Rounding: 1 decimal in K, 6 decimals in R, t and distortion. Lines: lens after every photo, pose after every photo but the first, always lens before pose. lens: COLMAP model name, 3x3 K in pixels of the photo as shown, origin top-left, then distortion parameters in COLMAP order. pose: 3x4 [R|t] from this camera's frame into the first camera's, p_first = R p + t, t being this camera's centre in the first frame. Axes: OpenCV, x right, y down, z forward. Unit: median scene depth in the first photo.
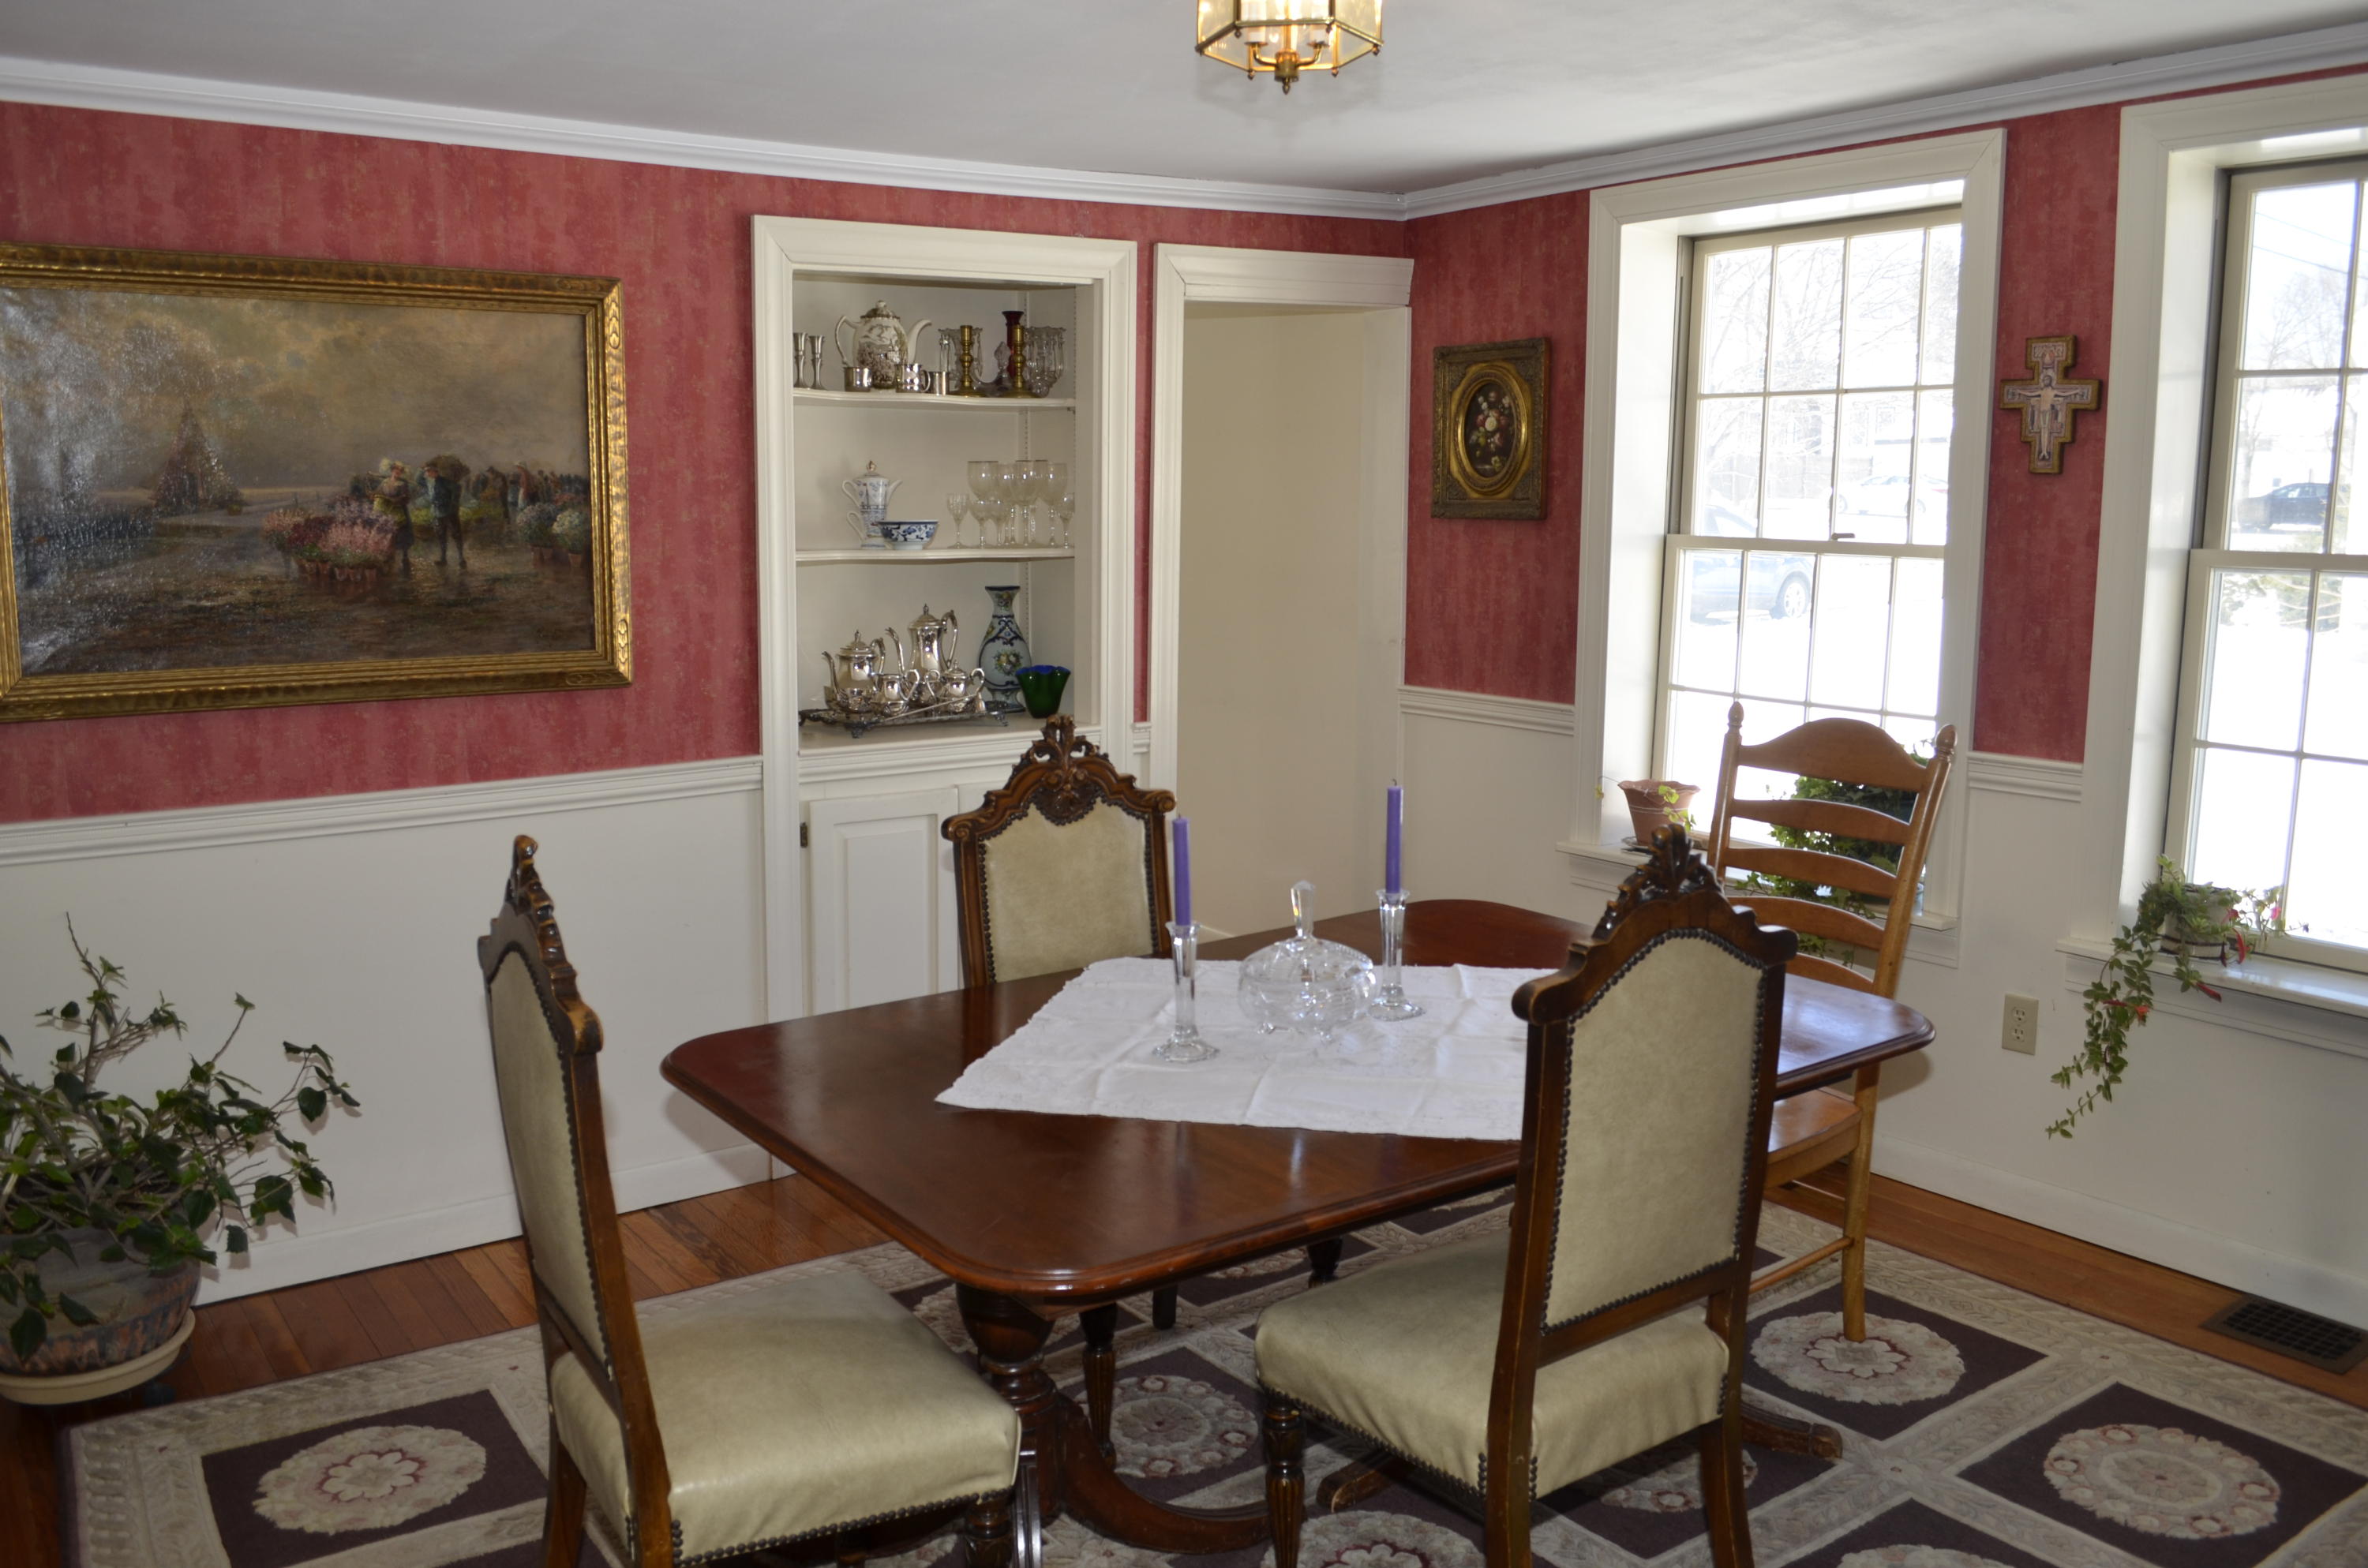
lens RADIAL K [[1859.9, 0, 1181.2], [0, 1859.9, 787.8], [0, 0, 1]] dist [-0.080271, 0.004340]
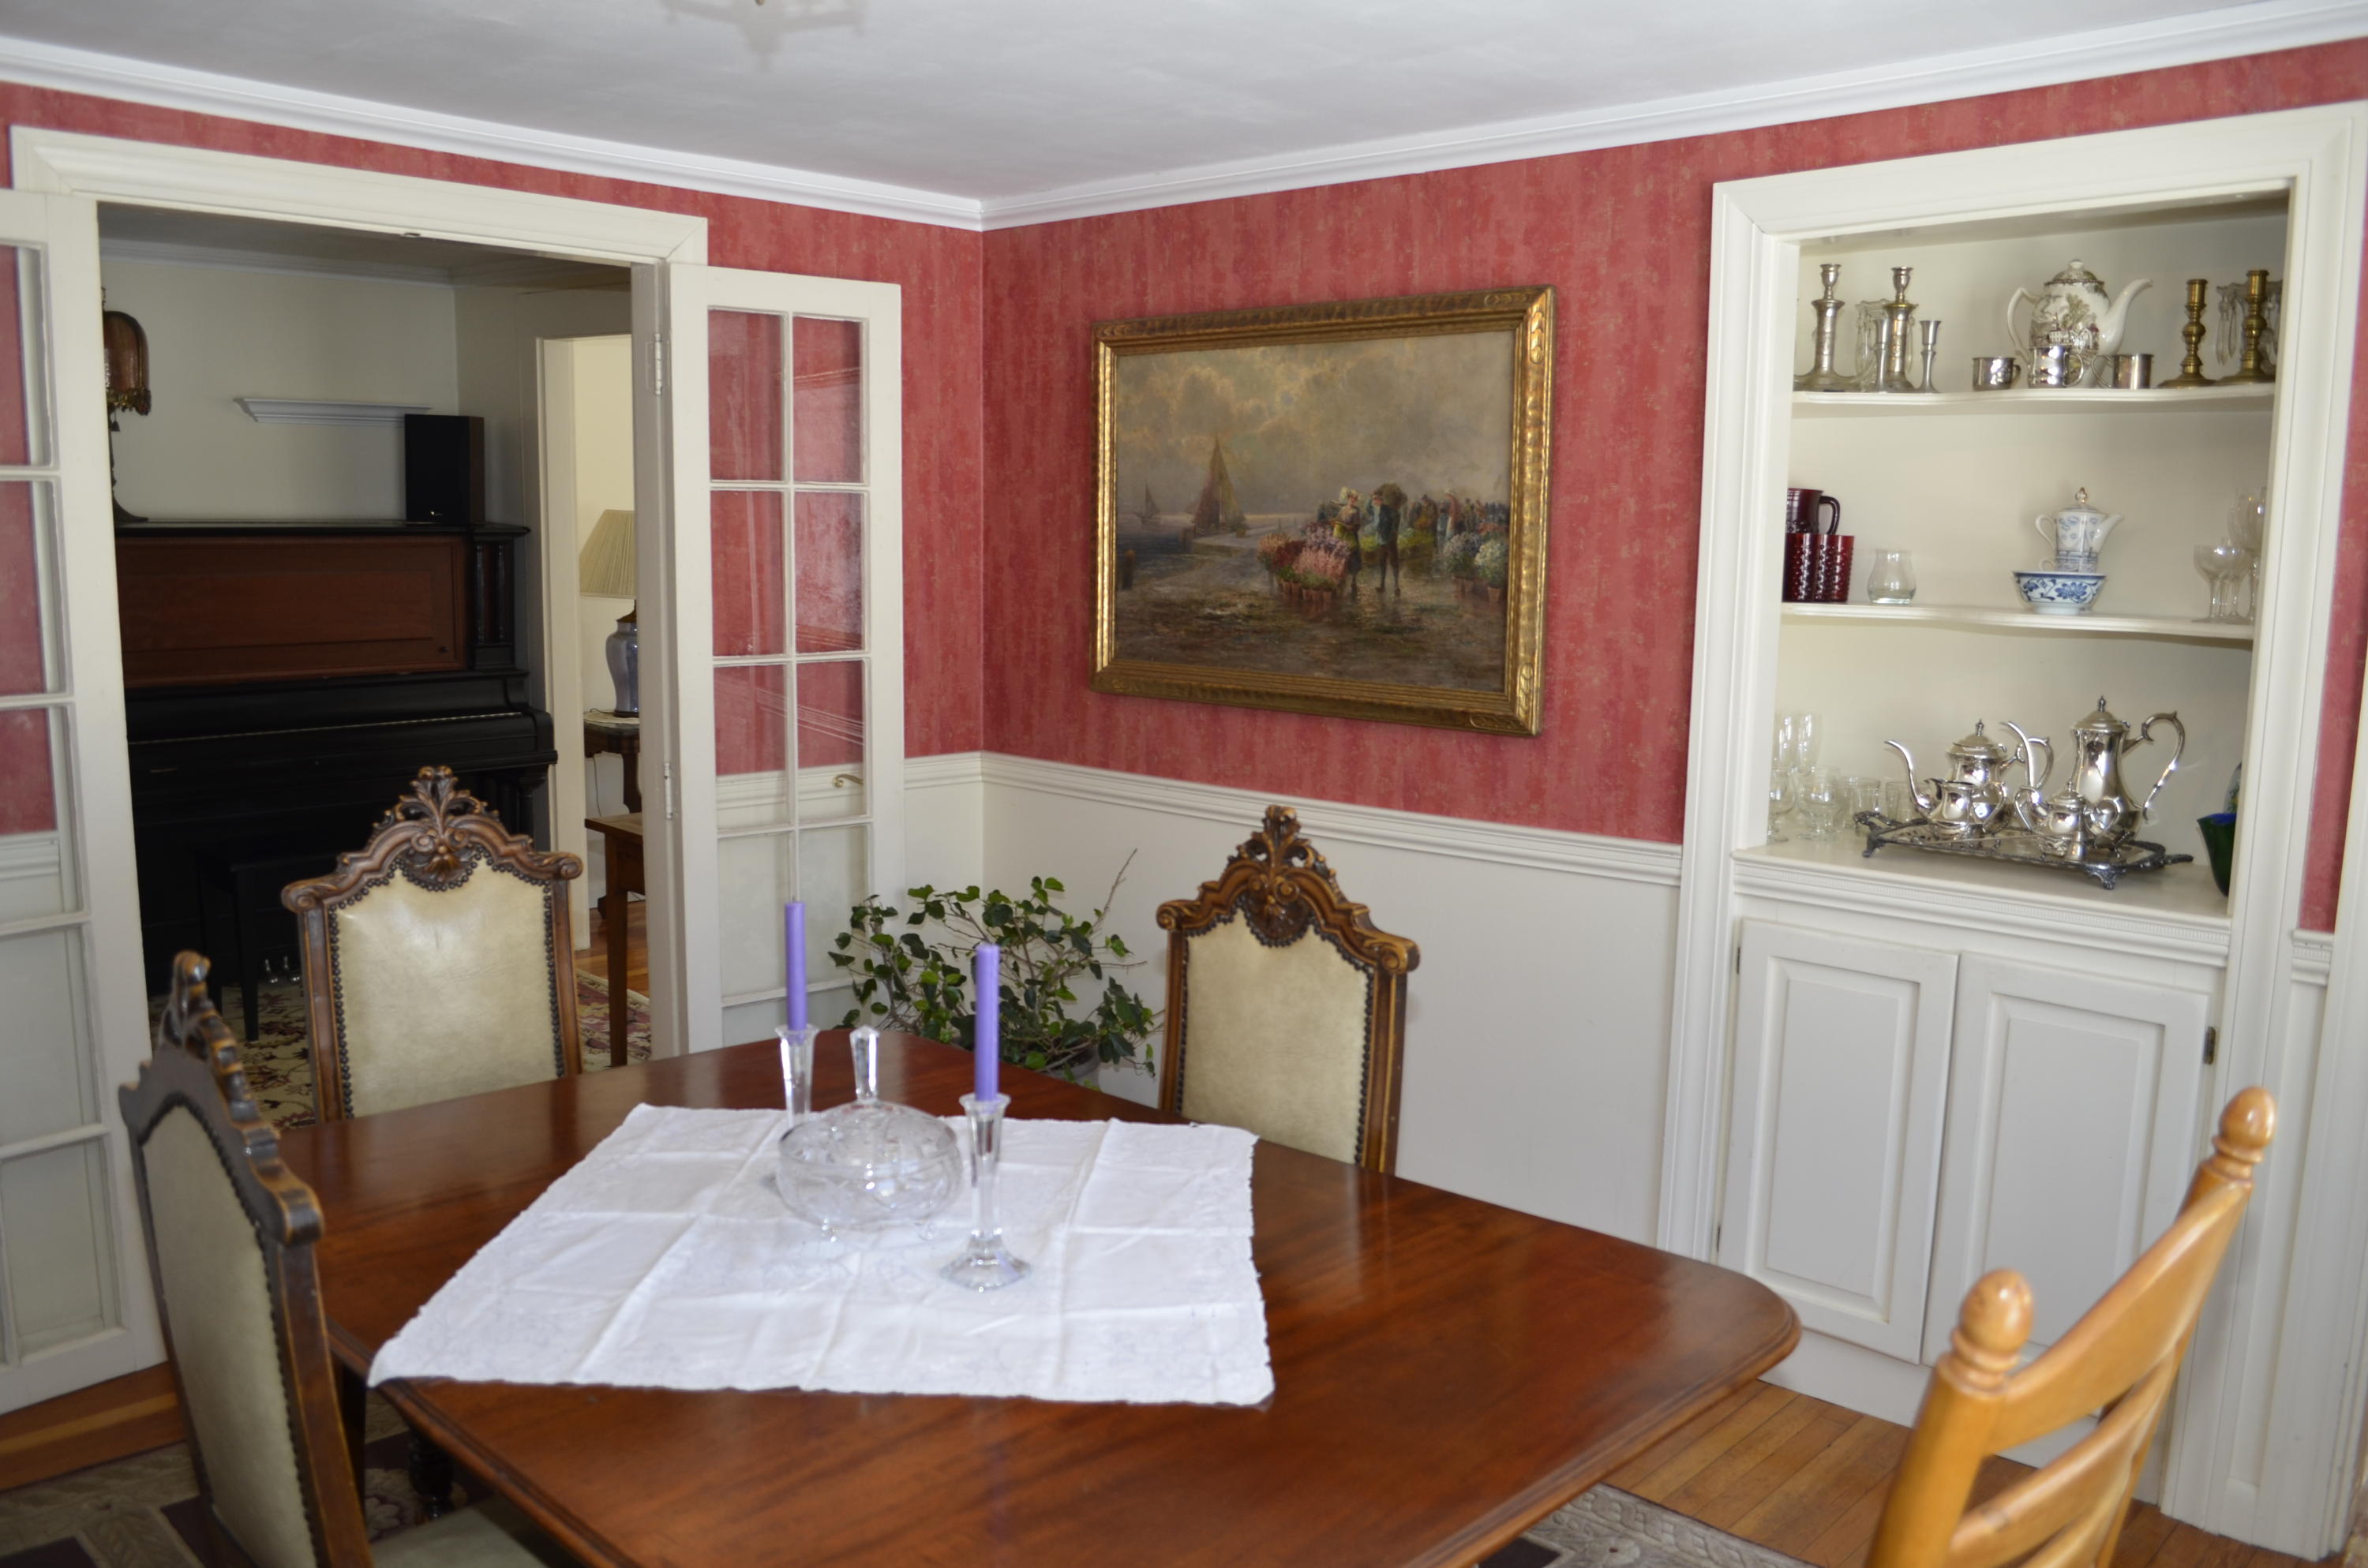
lens RADIAL K [[1859.9, 0, 1185.9], [0, 1859.9, 790.8], [0, 0, 1]] dist [-0.080271, 0.004340]
pose [[0.183123, 0.138071, -0.973346, 0.588213], [-0.162138, 0.980772, 0.108621, -0.106626], [0.969627, 0.137926, 0.201988, 0.696991]]
